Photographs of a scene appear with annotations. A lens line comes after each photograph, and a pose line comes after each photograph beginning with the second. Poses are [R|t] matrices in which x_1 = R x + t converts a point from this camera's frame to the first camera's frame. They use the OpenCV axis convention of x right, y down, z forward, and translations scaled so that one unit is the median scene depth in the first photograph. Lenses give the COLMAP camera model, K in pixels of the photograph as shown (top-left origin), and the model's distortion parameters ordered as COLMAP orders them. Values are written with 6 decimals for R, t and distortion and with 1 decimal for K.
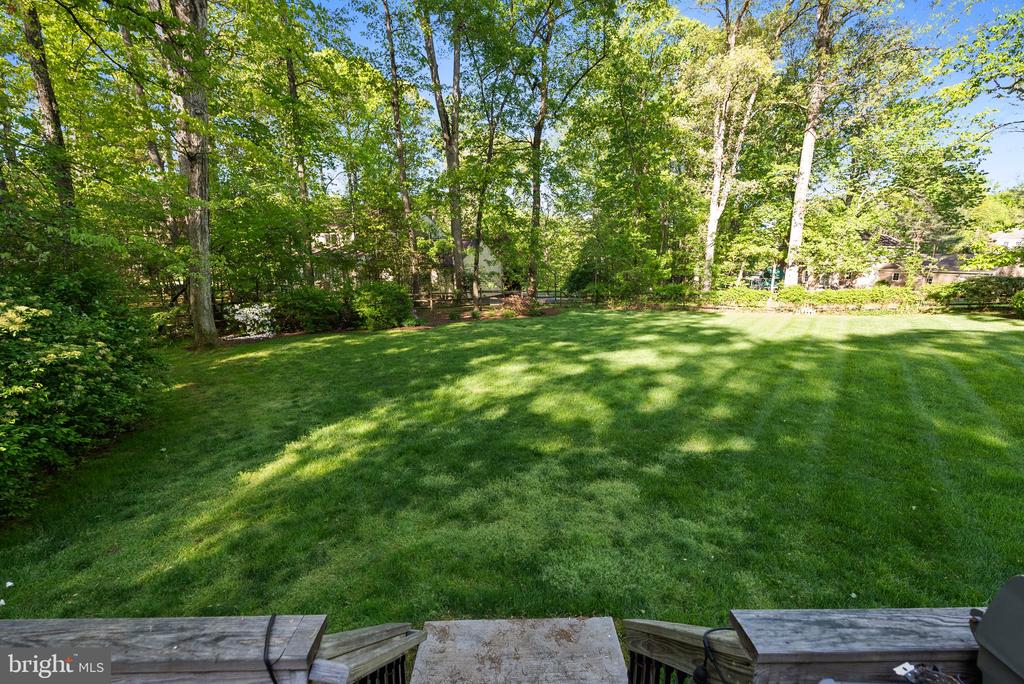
lens RADIAL K [[466.2, 0, 508.2], [0, 466.2, 342.0], [0, 0, 1]] dist [-0.002845, 0.000227]
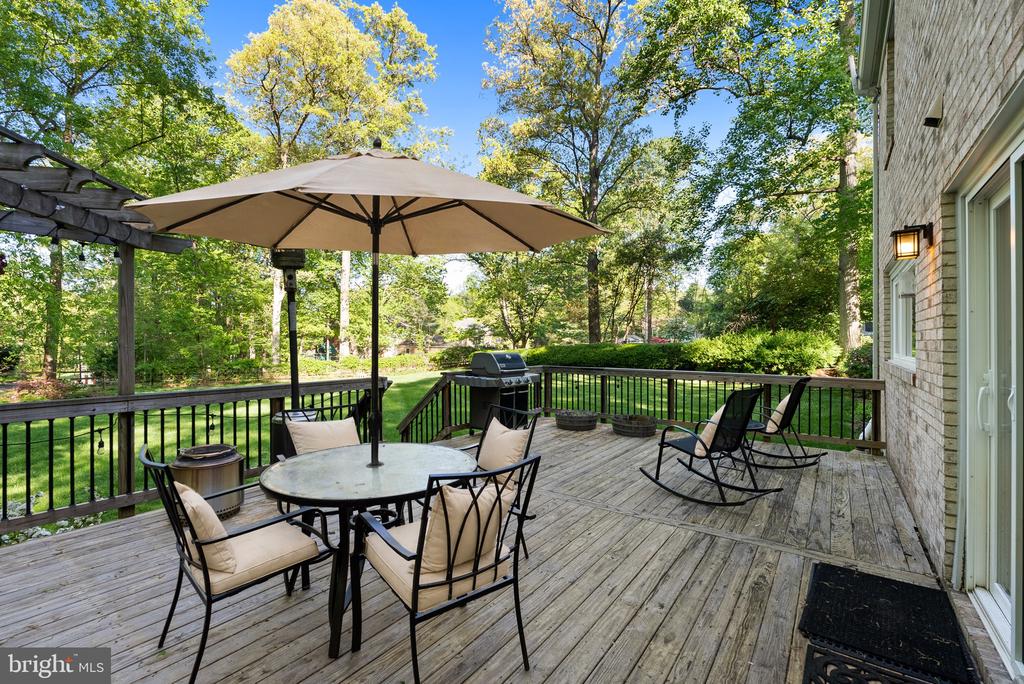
lens RADIAL K [[466.2, 0, 511.3], [0, 466.2, 344.9], [0, 0, 1]] dist [-0.002845, 0.000227]
pose [[0.608089, -0.004485, 0.793857, -0.109637], [0.135428, 0.985912, -0.098166, 0.029692], [-0.782232, 0.167204, 0.600129, -0.100165]]
